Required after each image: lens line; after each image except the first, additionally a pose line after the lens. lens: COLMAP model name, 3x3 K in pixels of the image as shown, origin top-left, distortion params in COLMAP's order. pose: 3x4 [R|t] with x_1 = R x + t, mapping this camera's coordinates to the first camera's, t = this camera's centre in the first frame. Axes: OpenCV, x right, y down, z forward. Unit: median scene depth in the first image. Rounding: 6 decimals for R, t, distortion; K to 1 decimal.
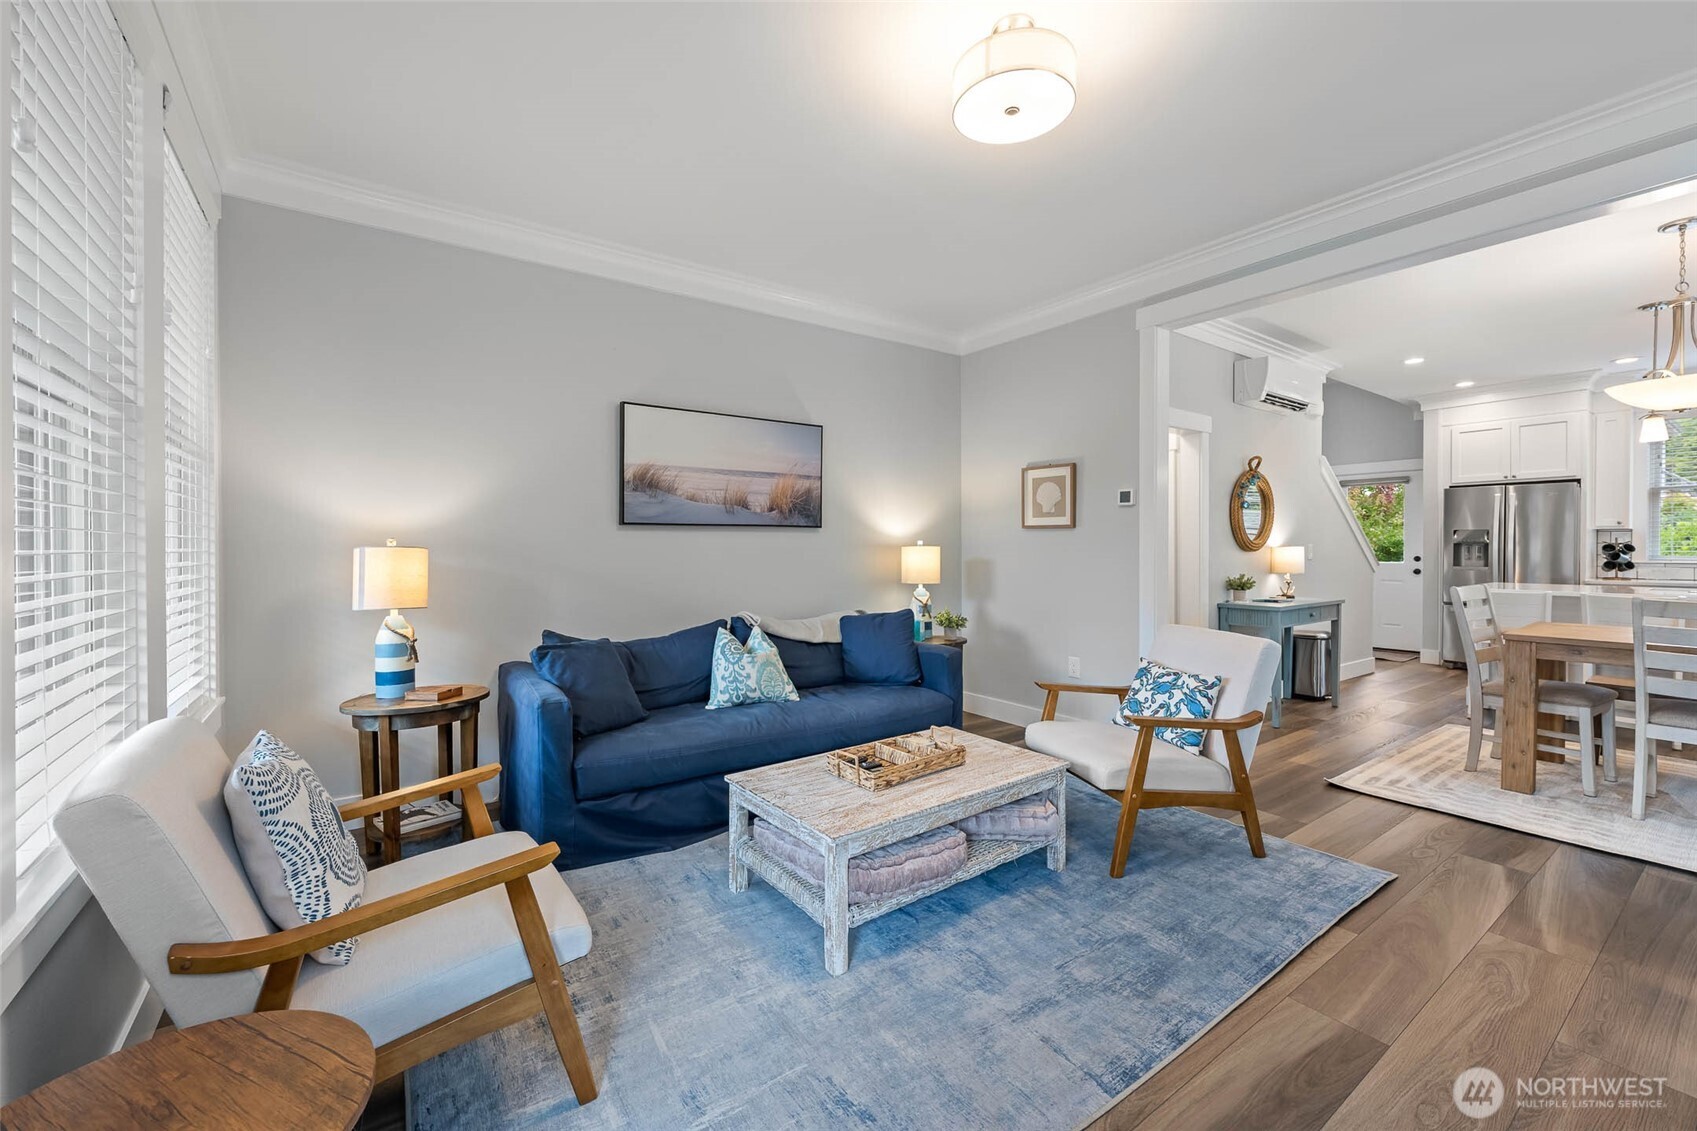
lens RADIAL K [[684.7, 0, 840.0], [0, 684.7, 556.4], [0, 0, 1]] dist [0.000146, -0.000006]
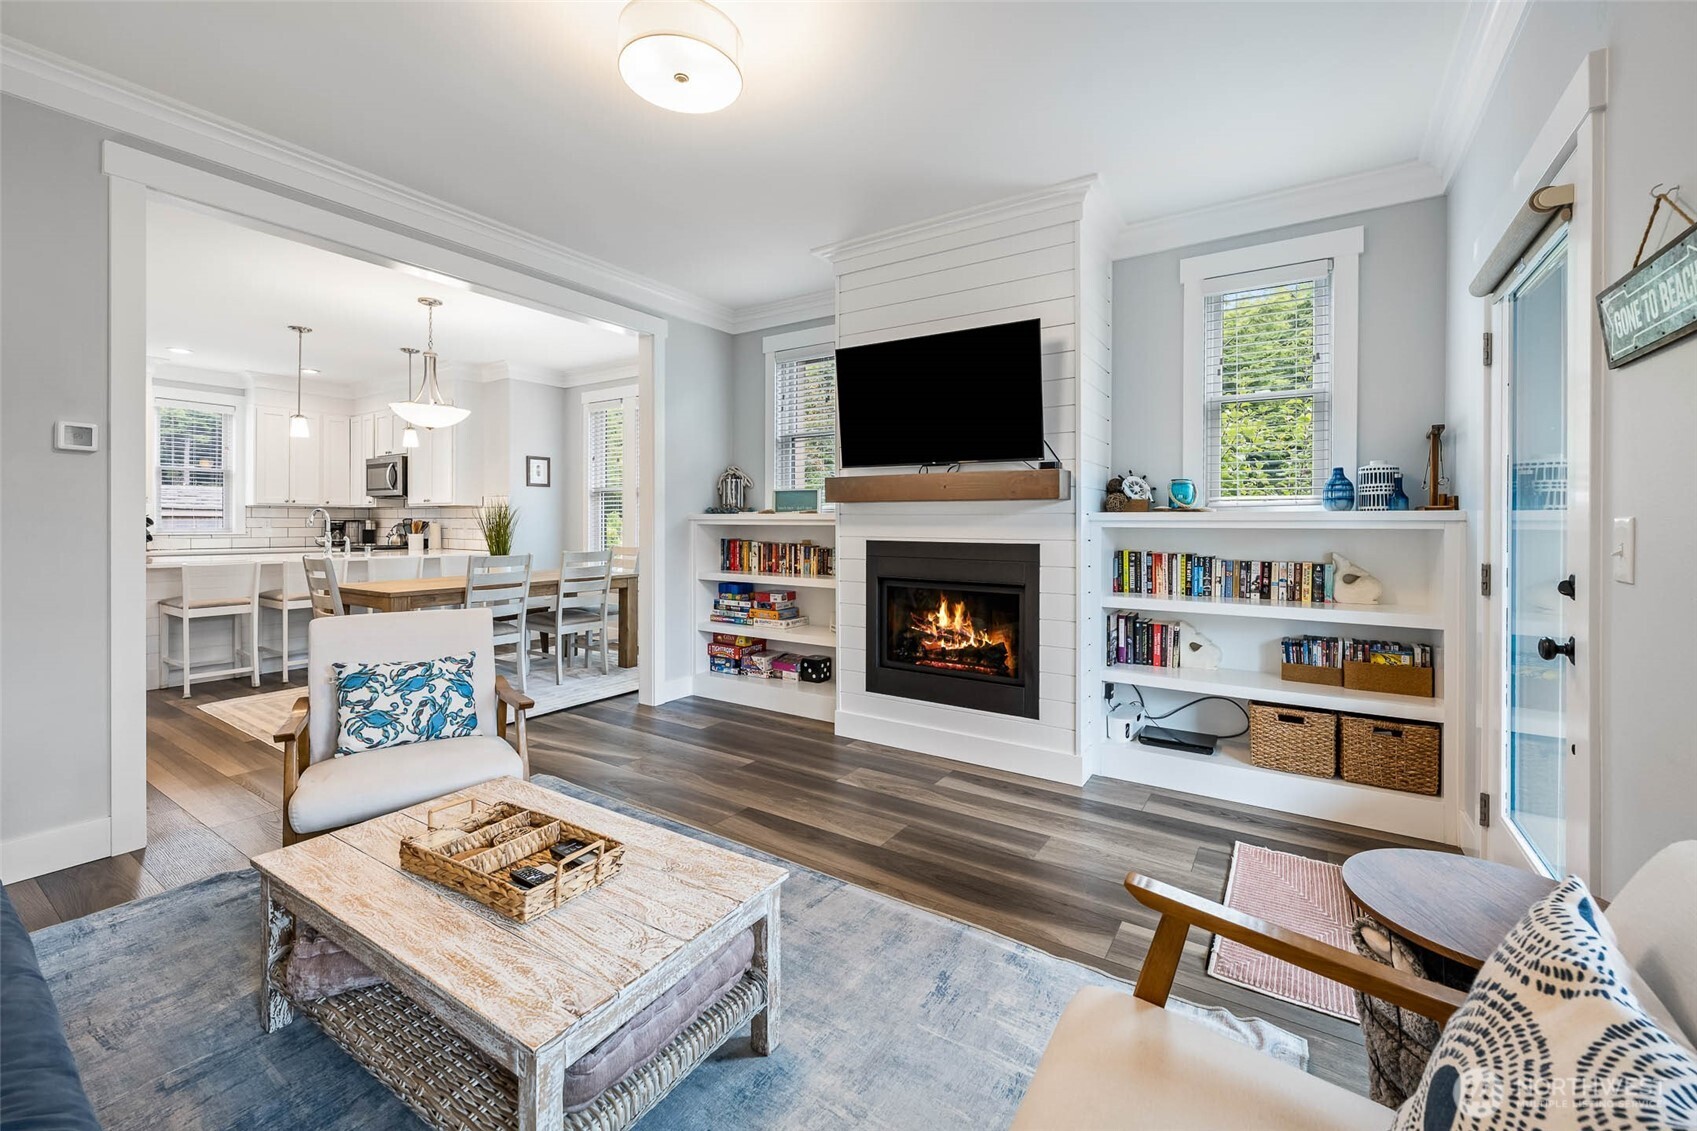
lens RADIAL K [[691.1, 0, 840.6], [0, 691.1, 525.0], [0, 0, 1]] dist [-0.002143, -0.000193]
pose [[-0.360401, -0.002740, 0.932793, -0.470286], [0.007751, 0.999952, 0.005932, -0.008788], [-0.932765, 0.009368, -0.360363, 0.712110]]
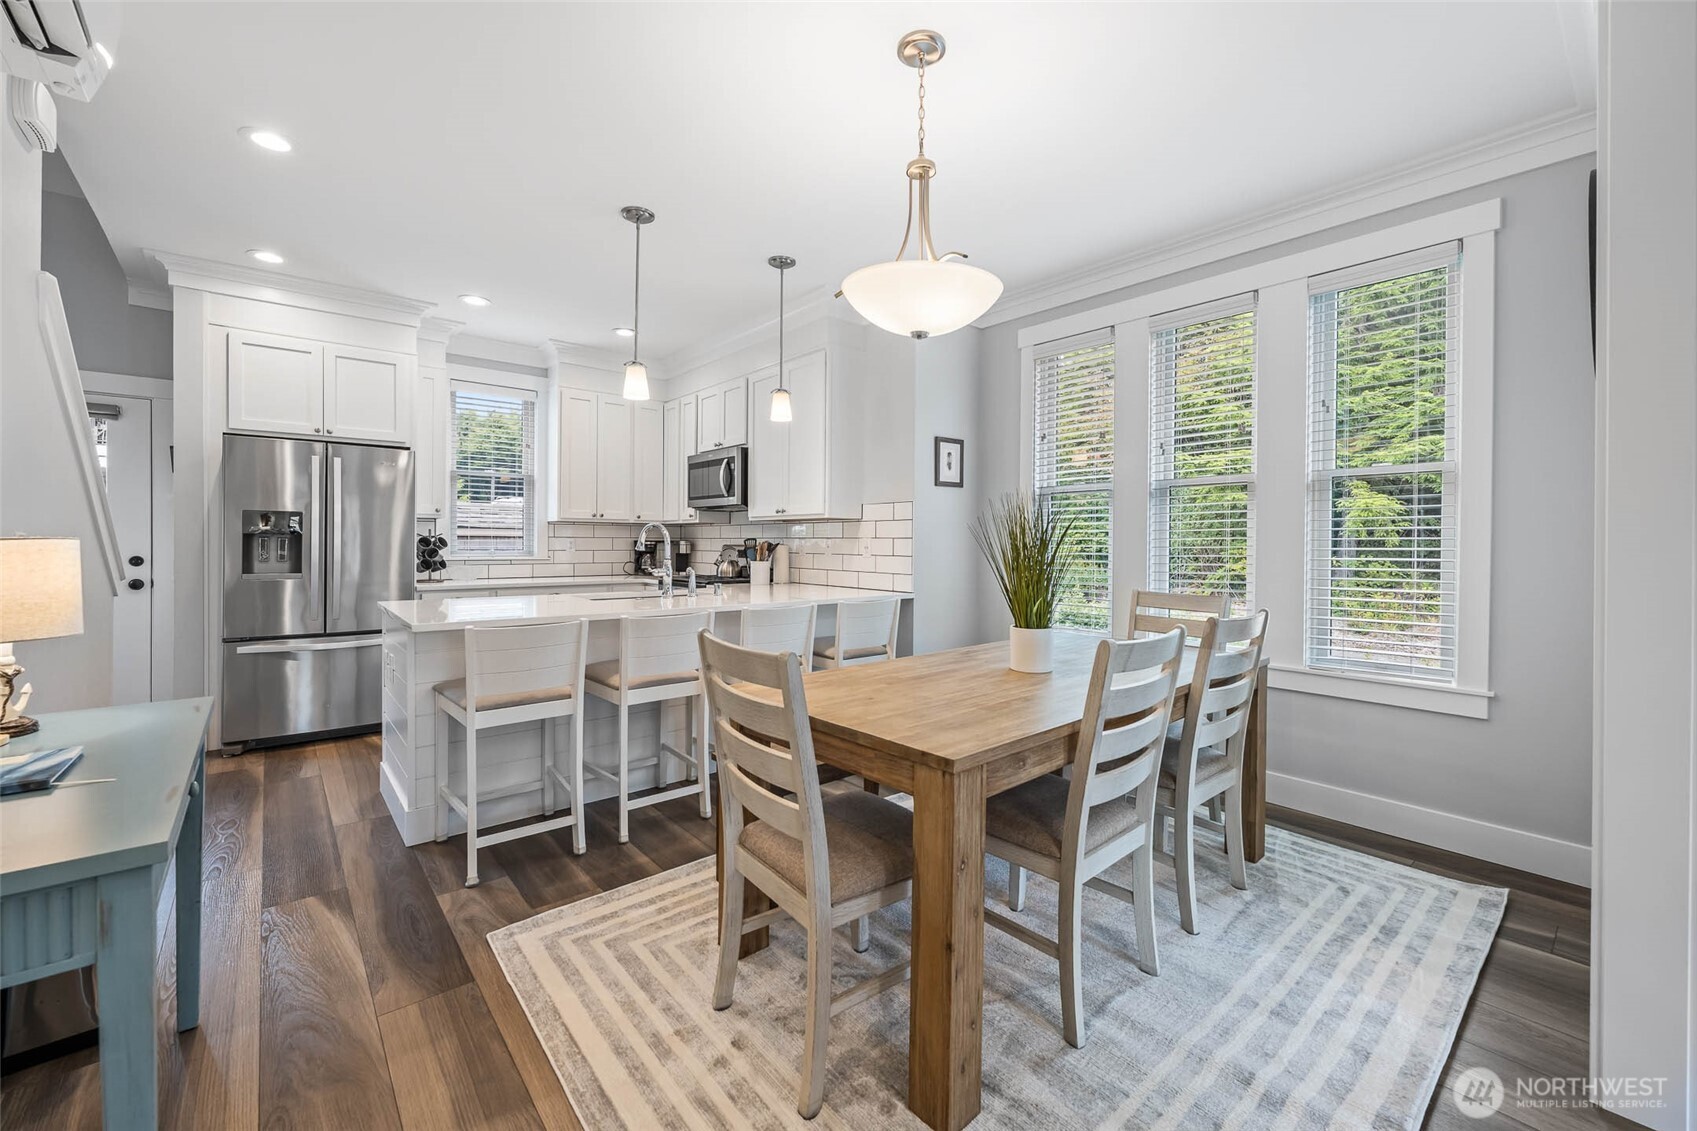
lens RADIAL K [[683.6, 0, 850.8], [0, 683.6, 548.0], [0, 0, 1]] dist [0.000221, 0.000032]
pose [[-0.090157, -0.007619, 0.995898, 0.582000], [0.007379, 0.999938, 0.008318, -0.016843], [-0.995900, 0.008099, -0.090096, 1.121758]]
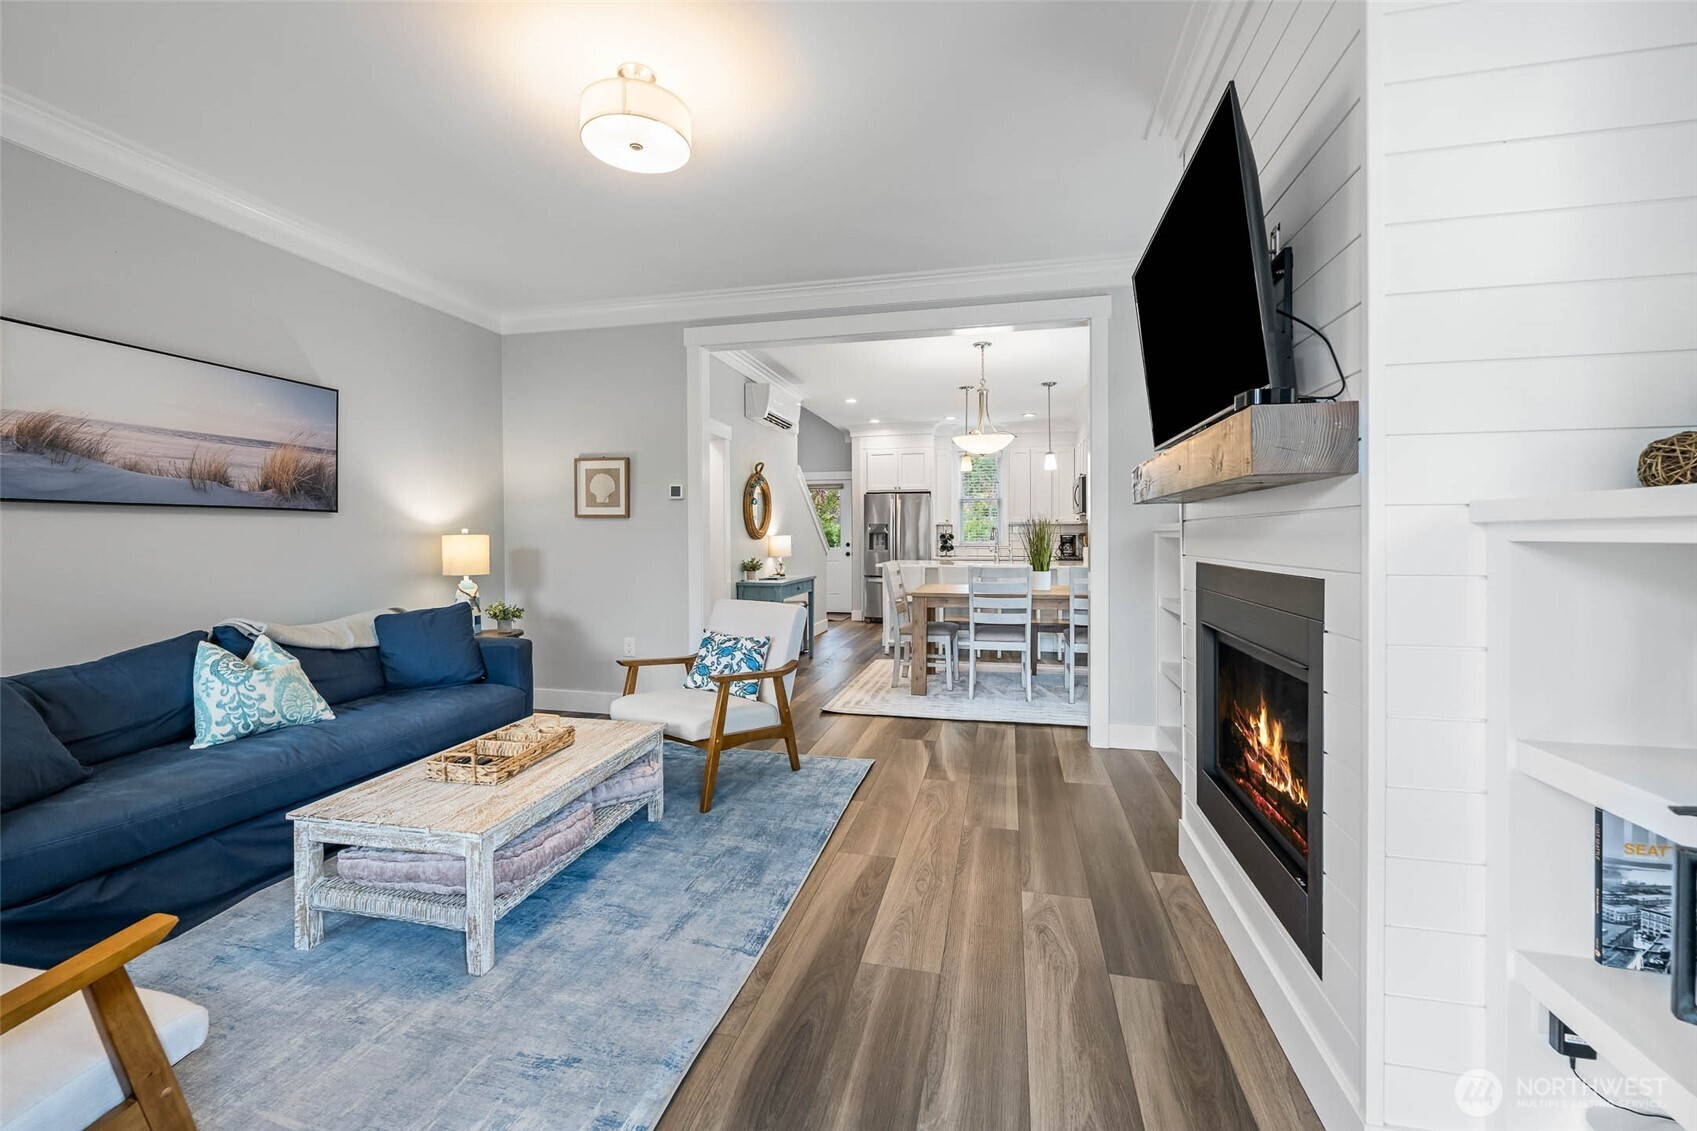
lens RADIAL K [[686.1, 0, 843.8], [0, 686.1, 544.5], [0, 0, 1]] dist [0.000533, 0.000091]
pose [[0.750245, -0.007821, 0.661114, -0.151982], [0.009069, 0.999958, 0.001538, 0.002166], [-0.661098, 0.004842, 0.750284, -0.043647]]
